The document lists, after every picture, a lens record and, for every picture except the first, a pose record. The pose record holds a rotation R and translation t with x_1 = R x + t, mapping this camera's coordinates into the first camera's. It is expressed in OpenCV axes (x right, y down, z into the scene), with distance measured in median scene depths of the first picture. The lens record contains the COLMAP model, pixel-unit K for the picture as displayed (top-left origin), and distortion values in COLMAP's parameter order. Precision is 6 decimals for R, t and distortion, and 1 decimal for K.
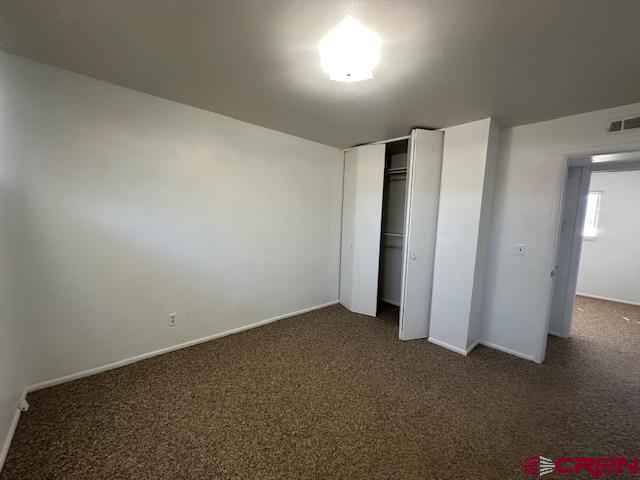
lens RADIAL K [[256.6, 0, 320.0], [0, 256.6, 240.0], [0, 0, 1]] dist [0.001383, 0.000130]
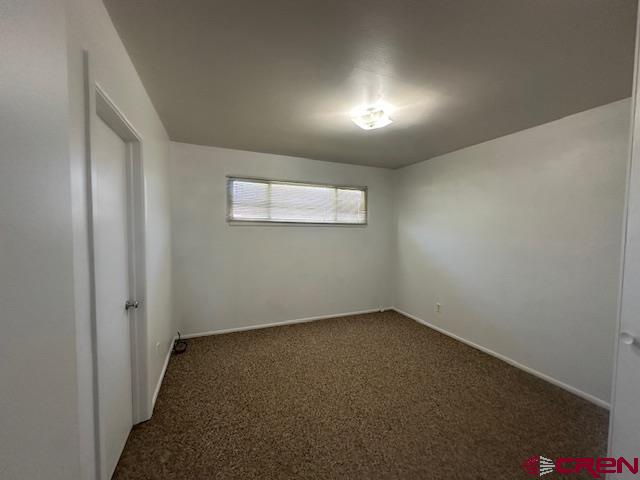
lens RADIAL K [[256.6, 0, 320.0], [0, 256.6, 240.0], [0, 0, 1]] dist [0.001383, 0.000130]
pose [[-0.319651, 0.019150, -0.947342, 0.958058], [-0.103891, 0.993060, 0.055129, -0.067999], [0.941823, 0.116042, -0.315443, 0.791520]]
